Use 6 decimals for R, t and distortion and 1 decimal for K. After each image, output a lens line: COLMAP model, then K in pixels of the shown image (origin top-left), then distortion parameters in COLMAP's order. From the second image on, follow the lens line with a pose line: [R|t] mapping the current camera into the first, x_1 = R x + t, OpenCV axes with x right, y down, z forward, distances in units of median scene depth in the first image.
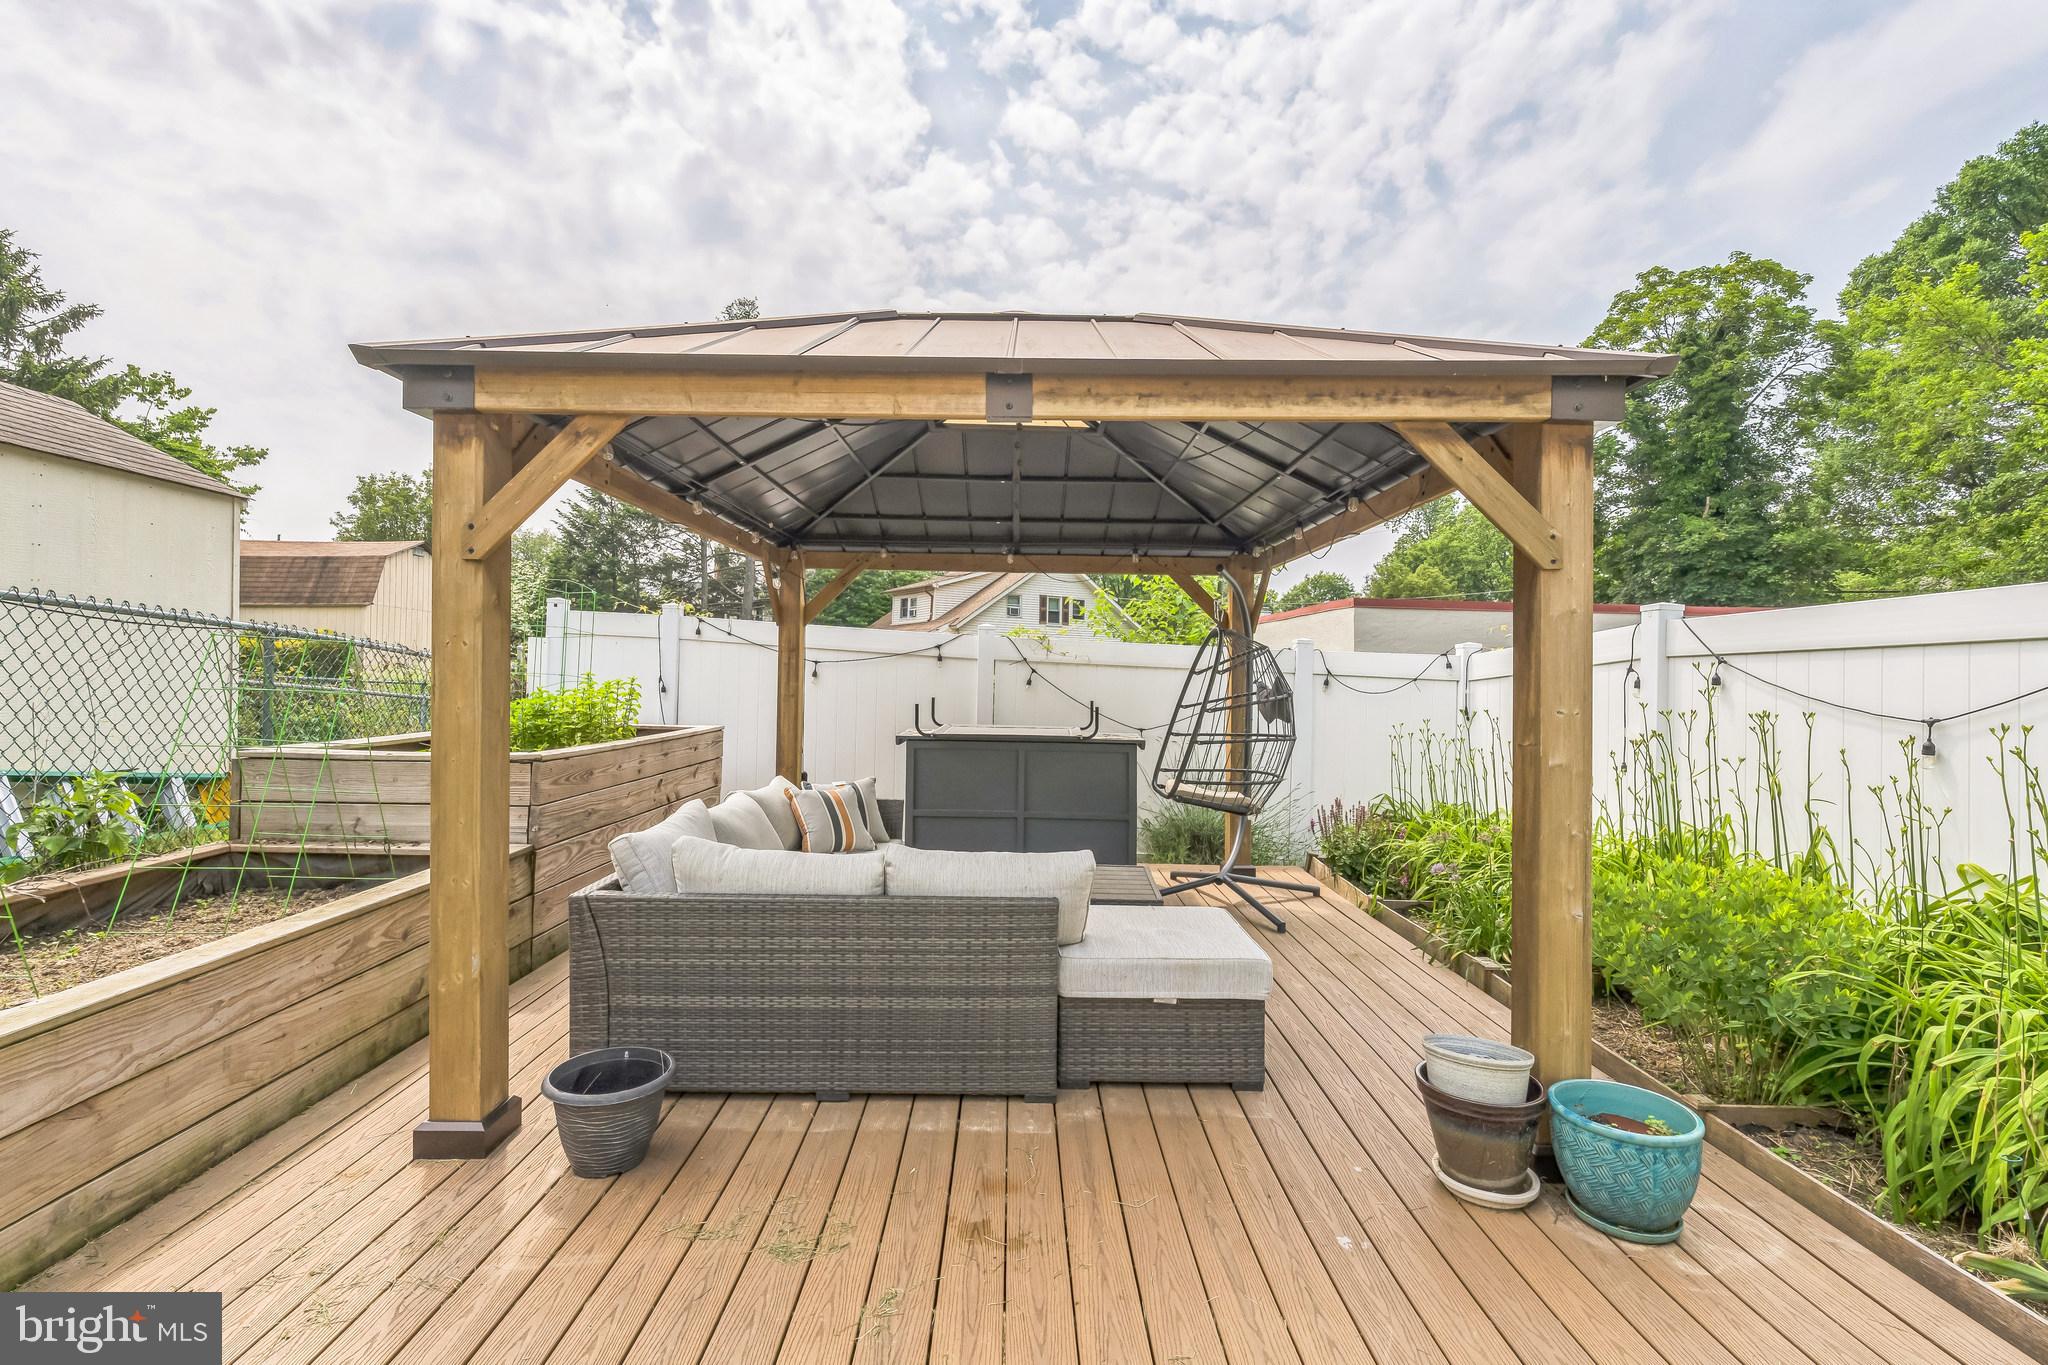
lens RADIAL K [[951.5, 0, 1022.4], [0, 951.5, 645.8], [0, 0, 1]] dist [-0.003826, -0.000277]
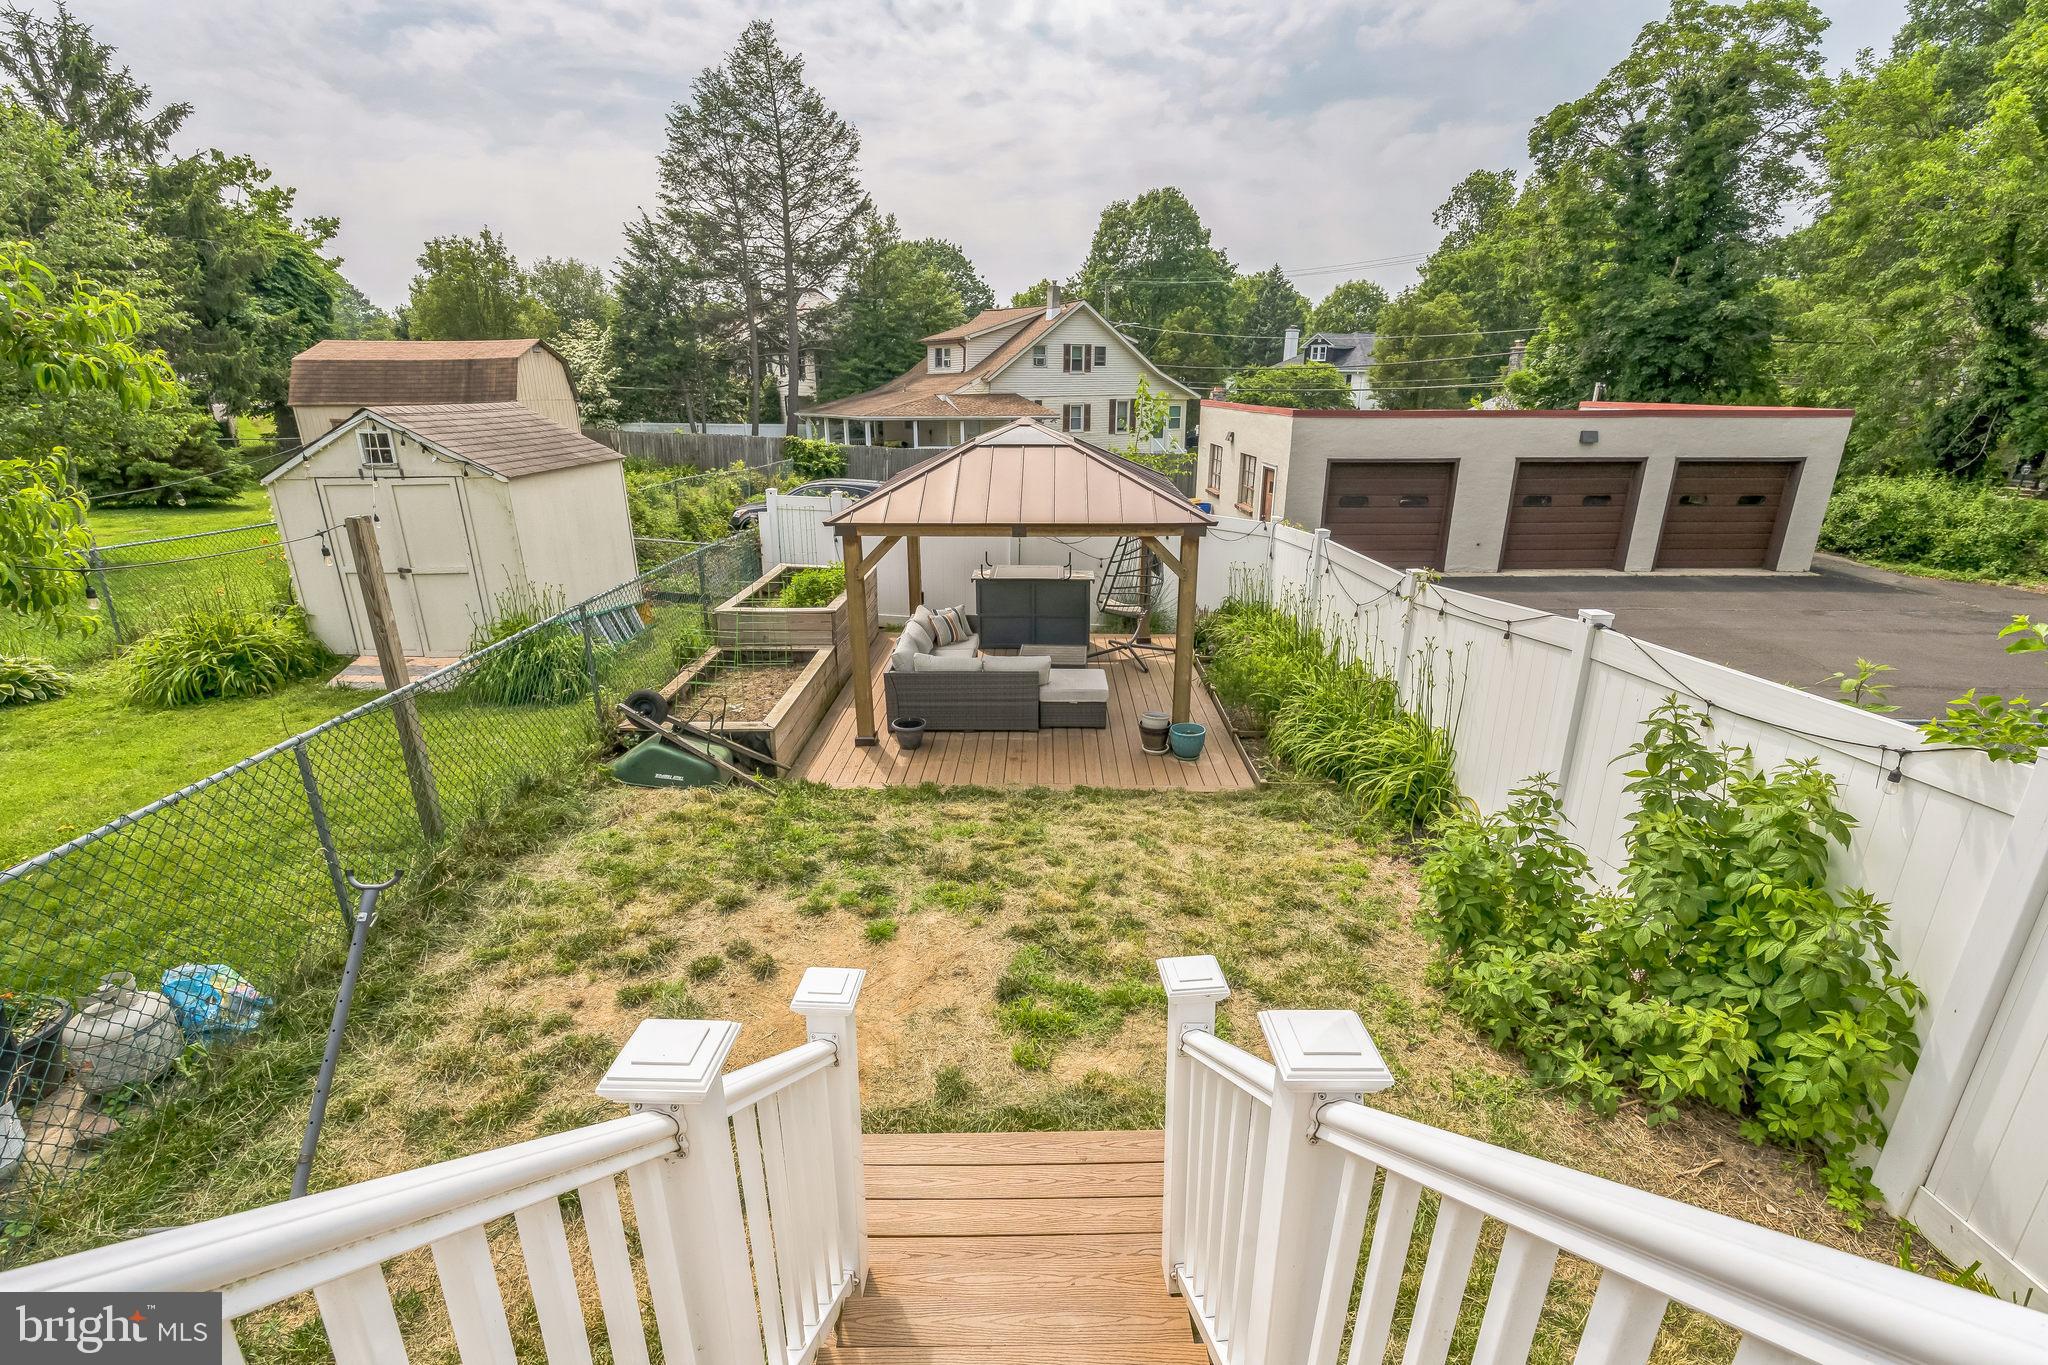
lens RADIAL K [[927.5, 0, 1025.9], [0, 927.5, 696.3], [0, 0, 1]] dist [-0.001774, -0.000345]
pose [[0.999463, -0.006968, -0.032015, 0.009069], [0.017753, 0.936429, 0.350407, -0.070662], [0.027538, -0.350787, 0.936050, -0.182388]]
